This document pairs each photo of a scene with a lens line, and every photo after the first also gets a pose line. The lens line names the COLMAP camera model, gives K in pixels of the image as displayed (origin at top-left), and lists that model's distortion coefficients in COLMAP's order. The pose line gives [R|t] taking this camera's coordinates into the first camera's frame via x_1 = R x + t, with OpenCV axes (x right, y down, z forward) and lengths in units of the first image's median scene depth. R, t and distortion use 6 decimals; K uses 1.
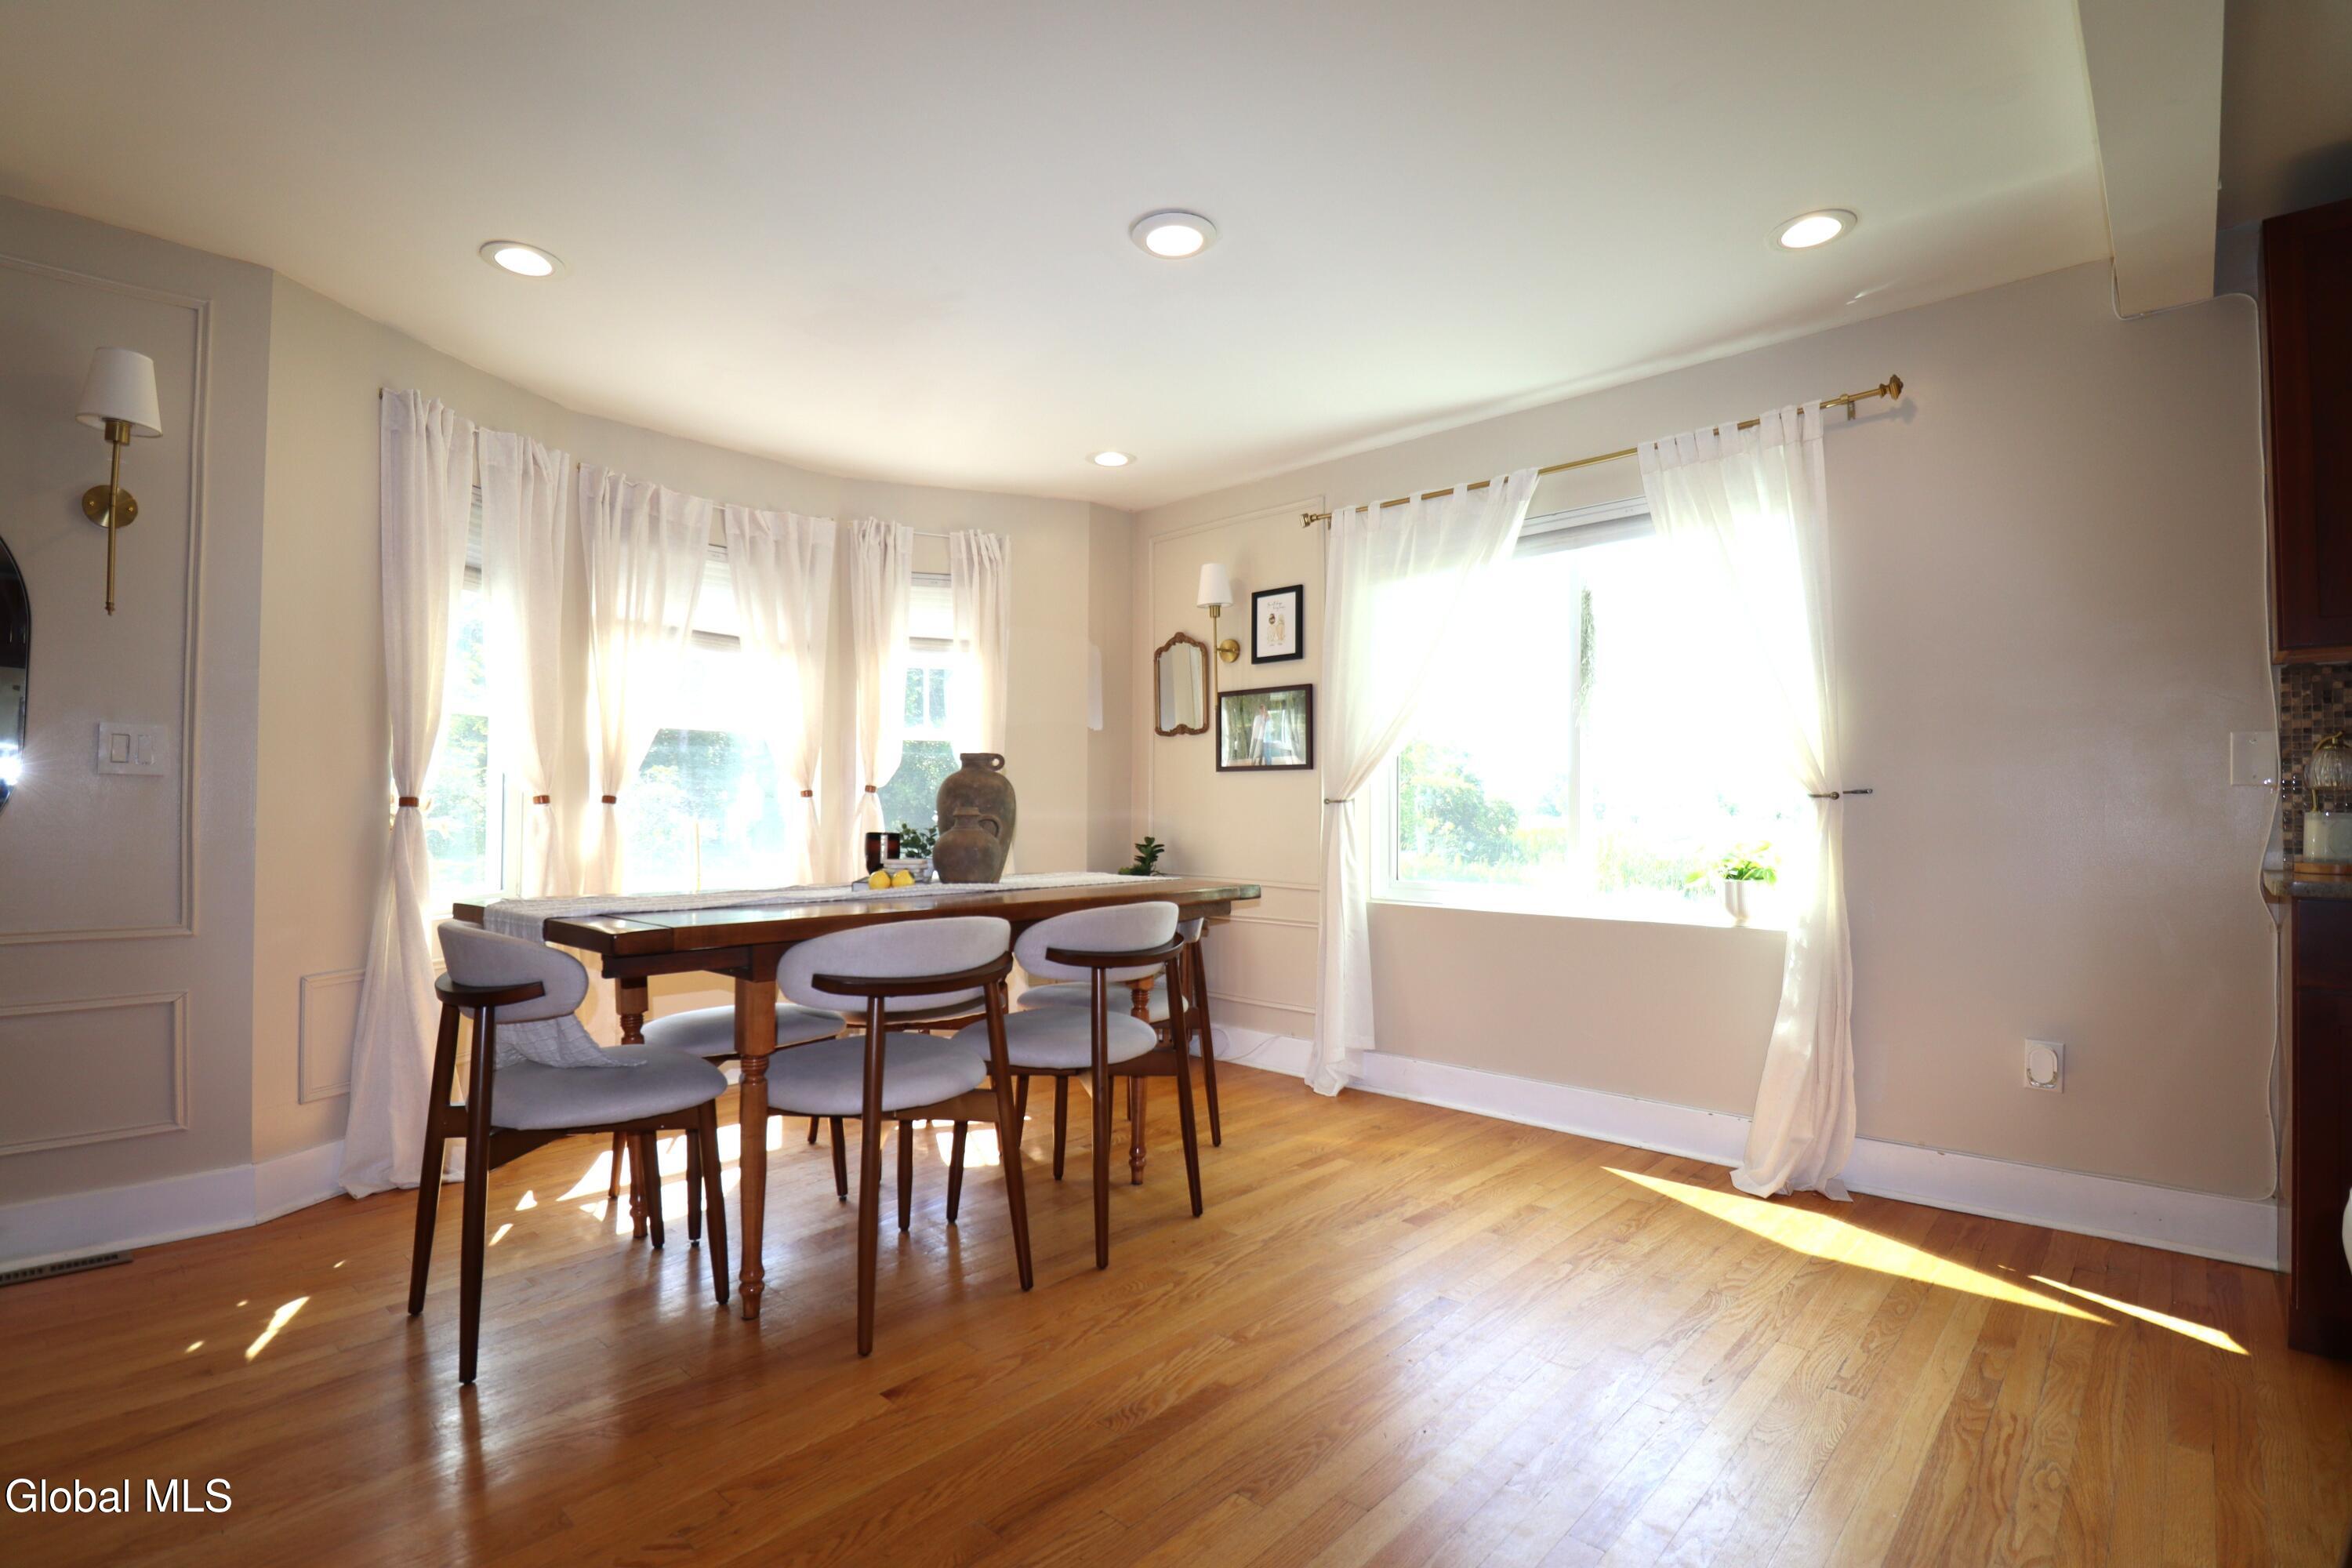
lens RADIAL K [[1093.4, 0, 1161.6], [0, 1093.4, 796.3], [0, 0, 1]] dist [-0.000502, -0.012536]
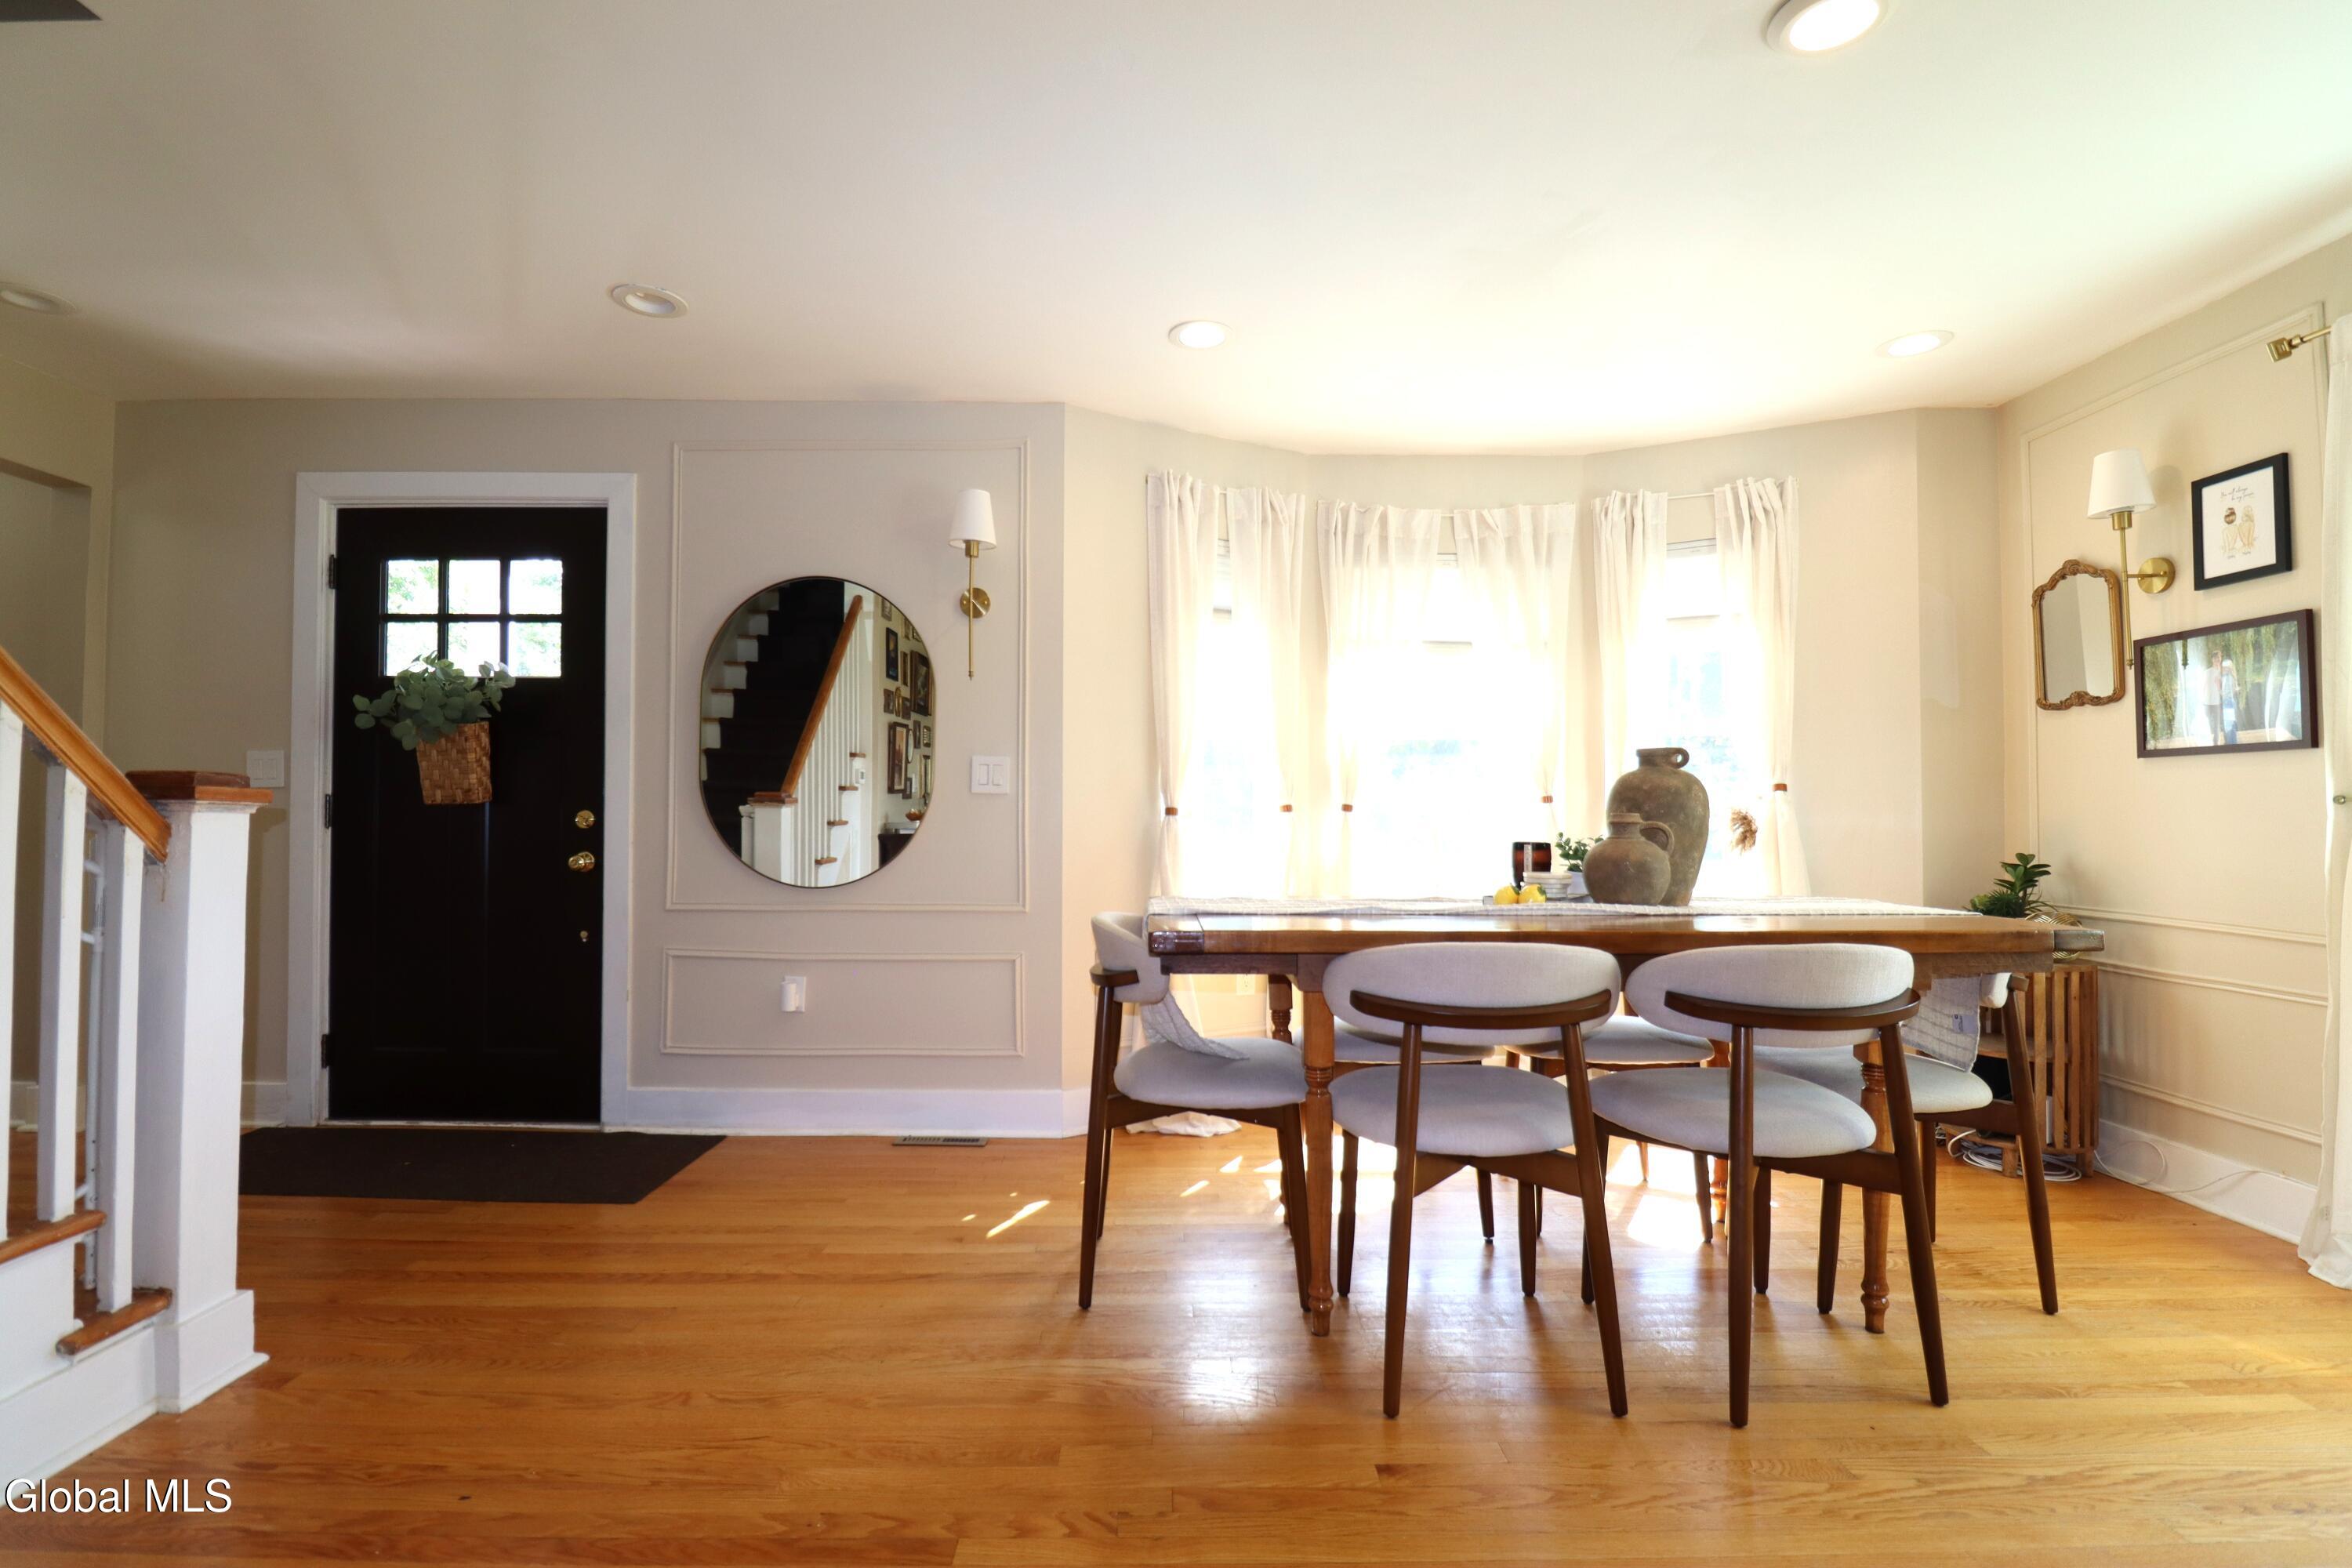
lens RADIAL K [[1093.4, 0, 1161.6], [0, 1093.4, 796.3], [0, 0, 1]] dist [-0.000502, -0.012536]
pose [[0.689042, -0.017104, -0.724520, 0.157822], [0.012612, 0.999853, -0.011609, 0.001826], [0.724612, -0.001139, 0.689156, 0.140031]]
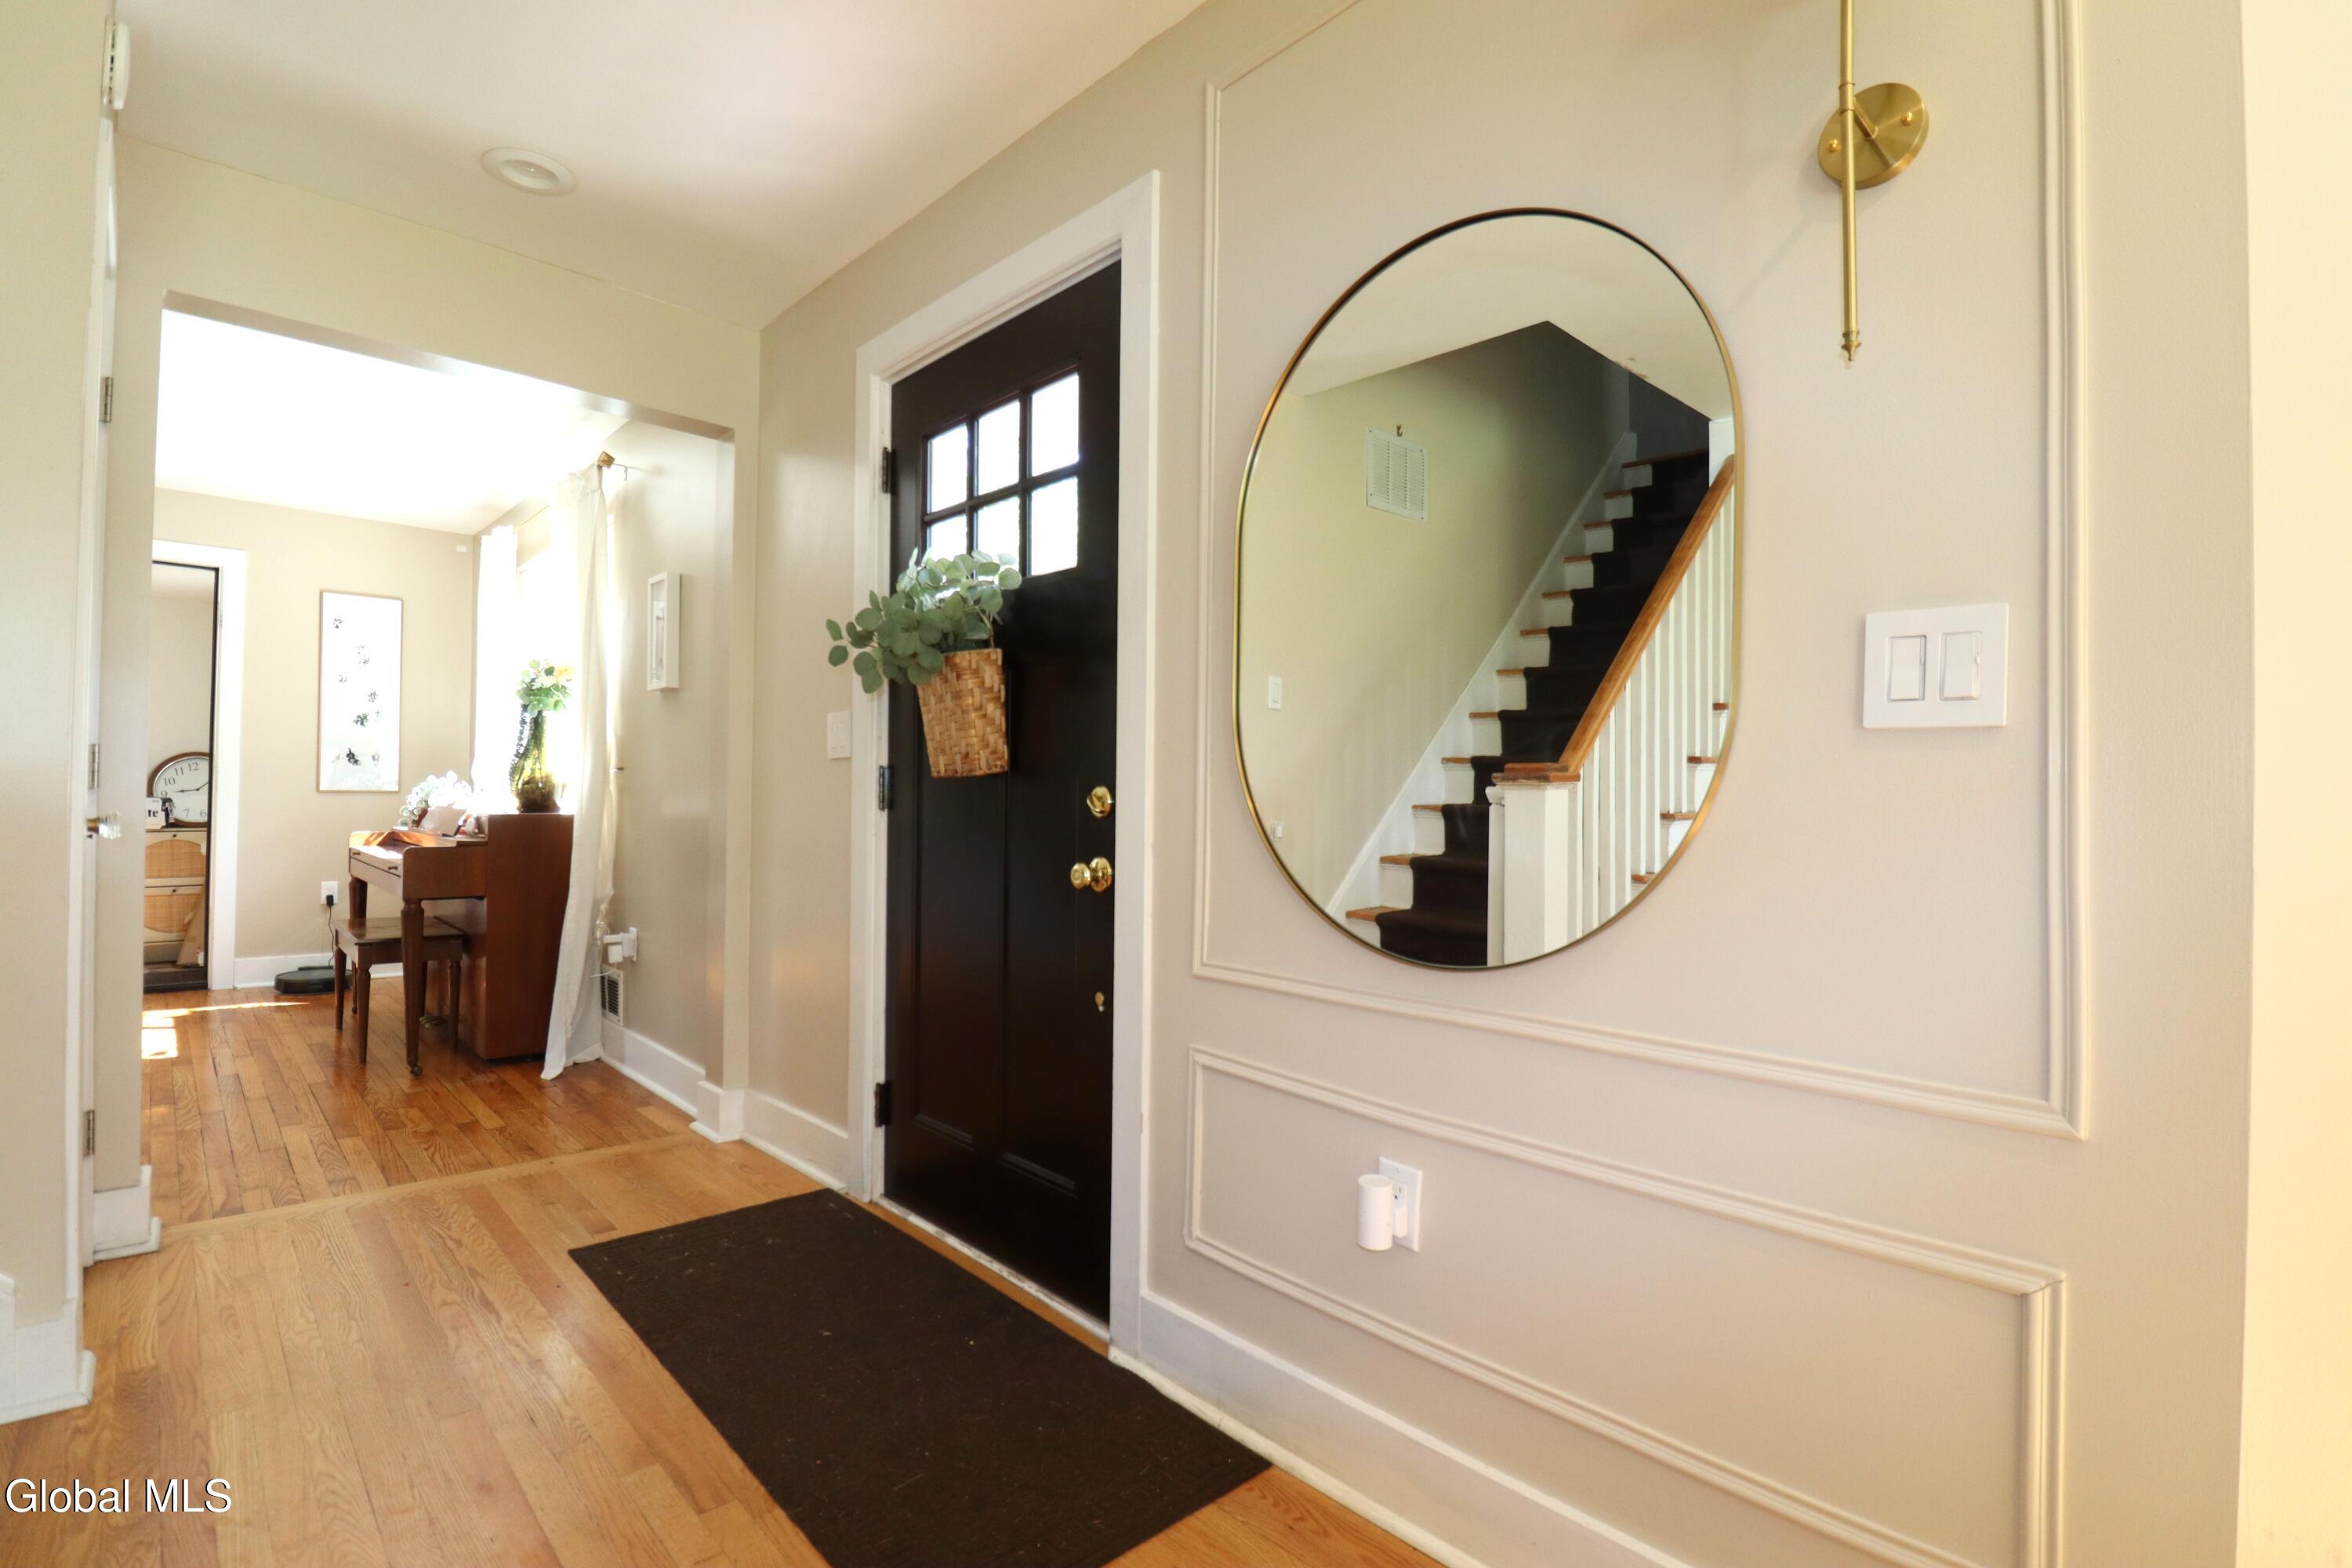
lens RADIAL K [[1079.4, 0, 1176.0], [0, 1079.4, 784.0], [0, 0, 1]] dist [-0.001409, -0.012796]
pose [[-0.052630, -0.021761, -0.998377, -0.374372], [0.001695, 0.999759, -0.021881, 0.008331], [0.998613, -0.002844, -0.052581, 0.529635]]
